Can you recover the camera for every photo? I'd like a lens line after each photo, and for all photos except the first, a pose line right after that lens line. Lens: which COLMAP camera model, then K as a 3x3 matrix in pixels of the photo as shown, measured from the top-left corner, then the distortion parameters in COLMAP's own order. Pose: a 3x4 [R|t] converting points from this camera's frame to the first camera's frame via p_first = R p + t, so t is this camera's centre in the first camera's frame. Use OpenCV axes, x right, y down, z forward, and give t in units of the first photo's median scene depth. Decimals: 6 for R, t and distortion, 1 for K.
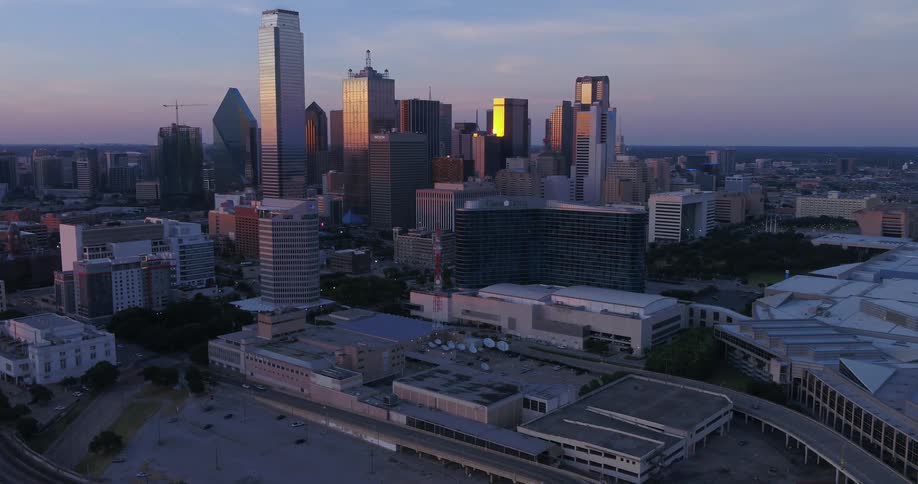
lens RADIAL K [[810.6, 0, 458.4], [0, 810.6, 238.0], [0, 0, 1]] dist [0.004846, 0.002448]
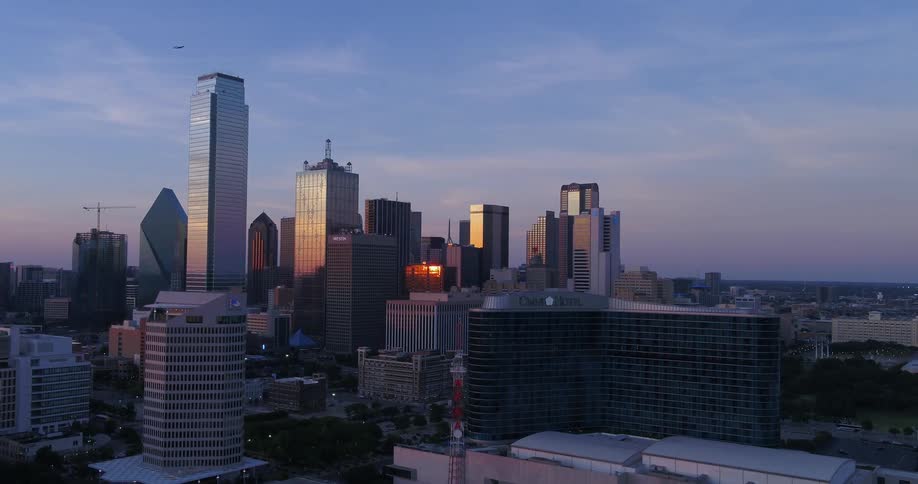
lens RADIAL K [[810.6, 0, 458.7], [0, 810.6, 235.6], [0, 0, 1]] dist [0.004846, 0.002448]
pose [[0.998270, 0.013405, 0.057245, -0.028900], [-0.003830, 0.986420, -0.164197, 0.006409], [-0.058668, 0.163693, 0.984765, 0.226611]]
